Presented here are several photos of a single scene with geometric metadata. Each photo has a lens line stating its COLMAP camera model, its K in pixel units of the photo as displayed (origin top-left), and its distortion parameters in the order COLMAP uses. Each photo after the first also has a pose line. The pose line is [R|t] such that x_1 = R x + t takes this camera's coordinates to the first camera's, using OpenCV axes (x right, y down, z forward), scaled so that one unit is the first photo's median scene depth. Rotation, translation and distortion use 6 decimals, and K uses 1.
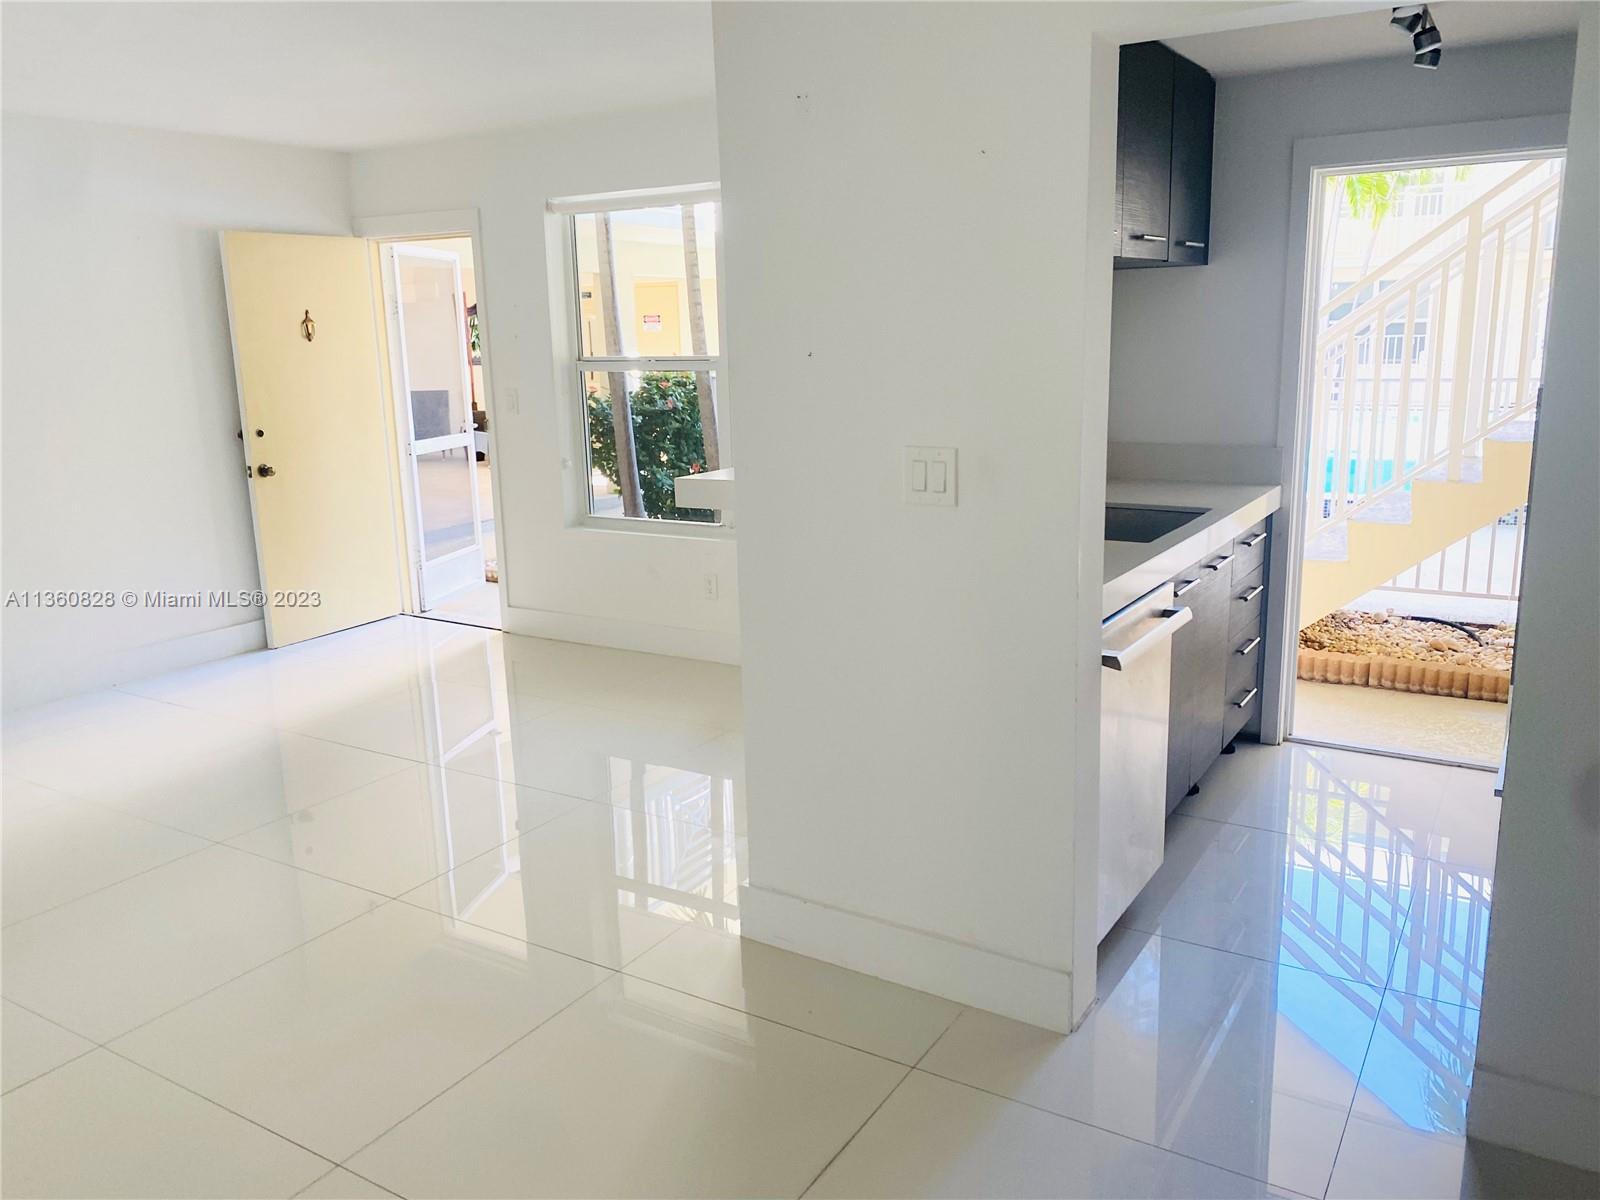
lens RADIAL K [[1249.6, 0, 820.9], [0, 1249.6, 602.5], [0, 0, 1]] dist [0.072077, -0.119367]
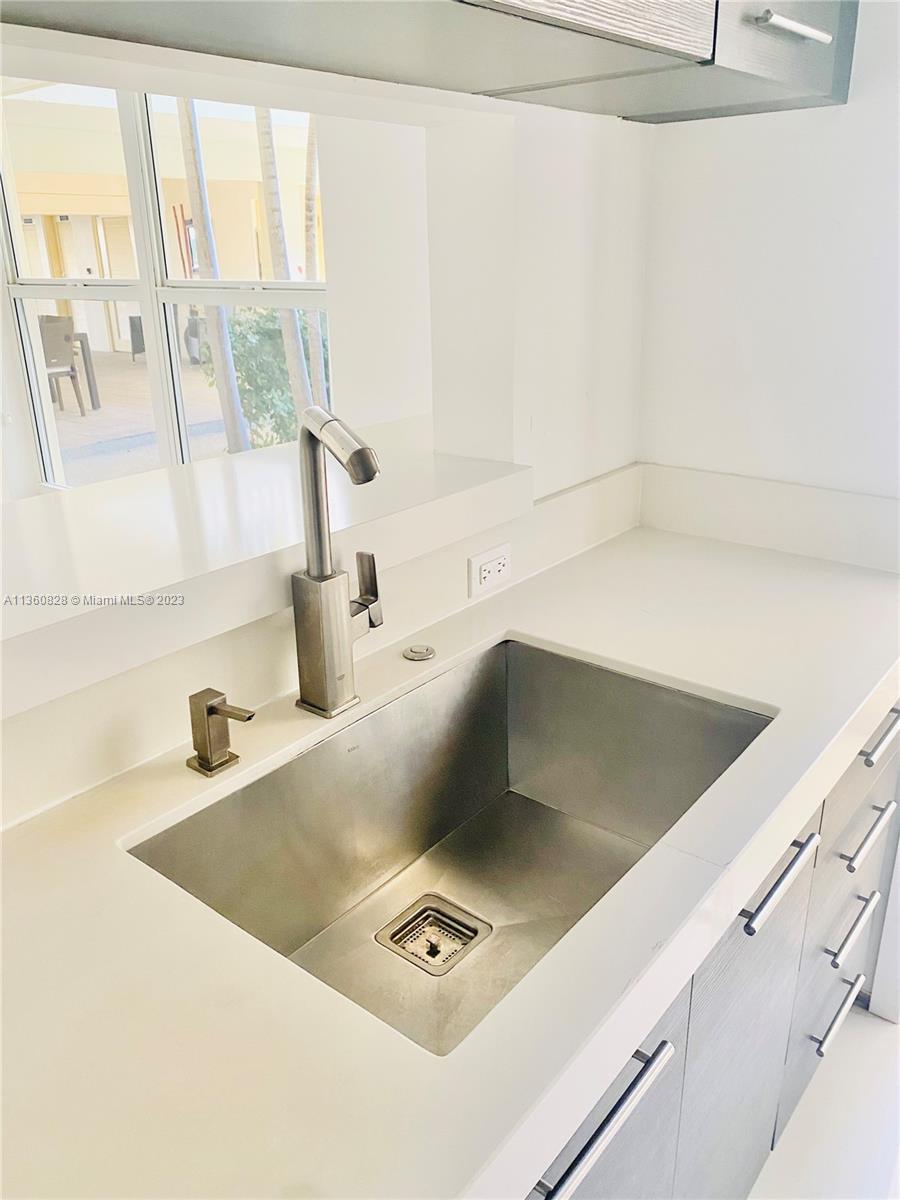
lens RADIAL K [[933.2, 0, 455.2], [0, 933.2, 600.9], [0, 0, 1]] dist [0.001400, -0.001720]
pose [[0.990998, 0.051110, -0.123734, 0.164472], [-0.031336, 0.987137, 0.156777, -0.105269], [0.130156, -0.151489, 0.979852, 0.471988]]
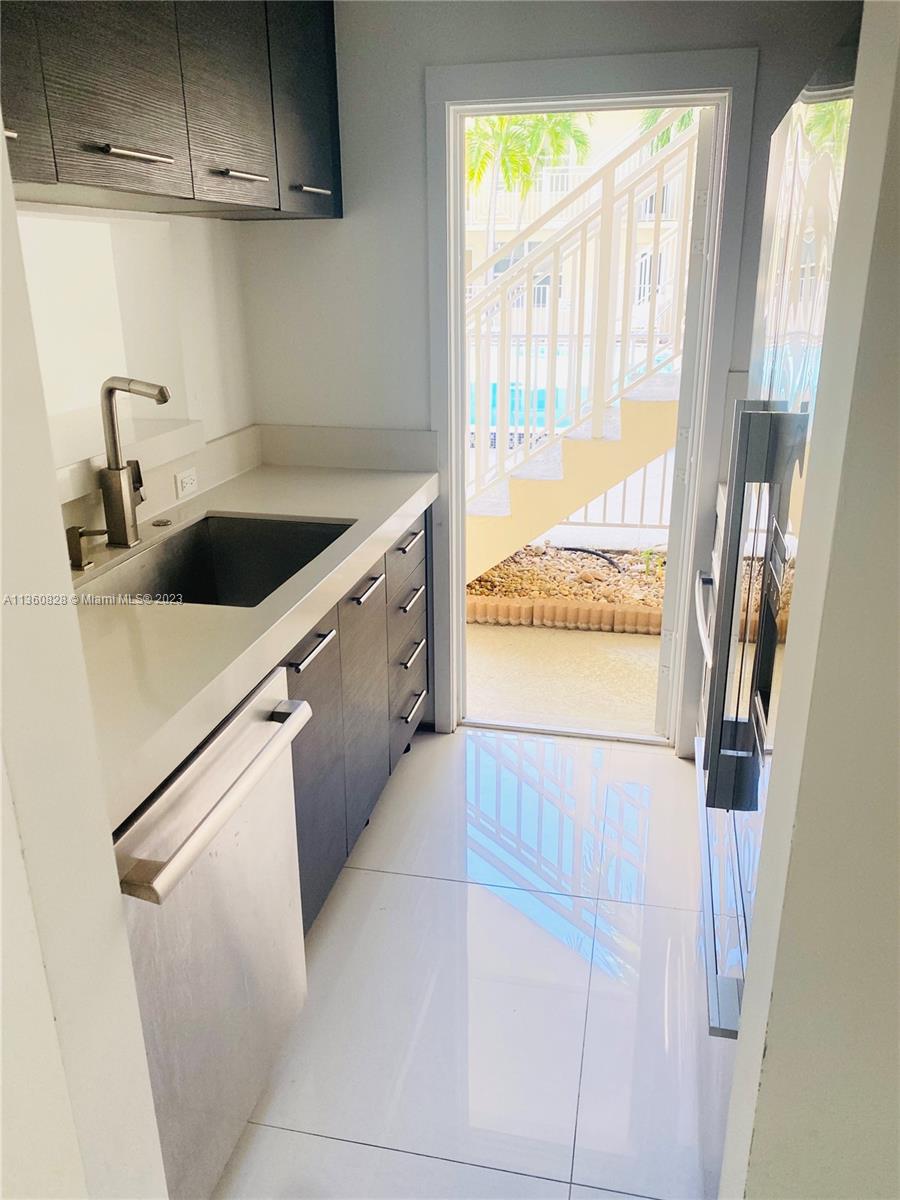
lens RADIAL K [[916.7, 0, 442.7], [0, 916.7, 600.8], [0, 0, 1]] dist [0.113682, -0.195869]
pose [[0.949156, -0.093946, 0.300462, 0.118047], [0.055650, 0.989474, 0.133583, -0.068330], [-0.309849, -0.110071, 0.944393, 0.264384]]
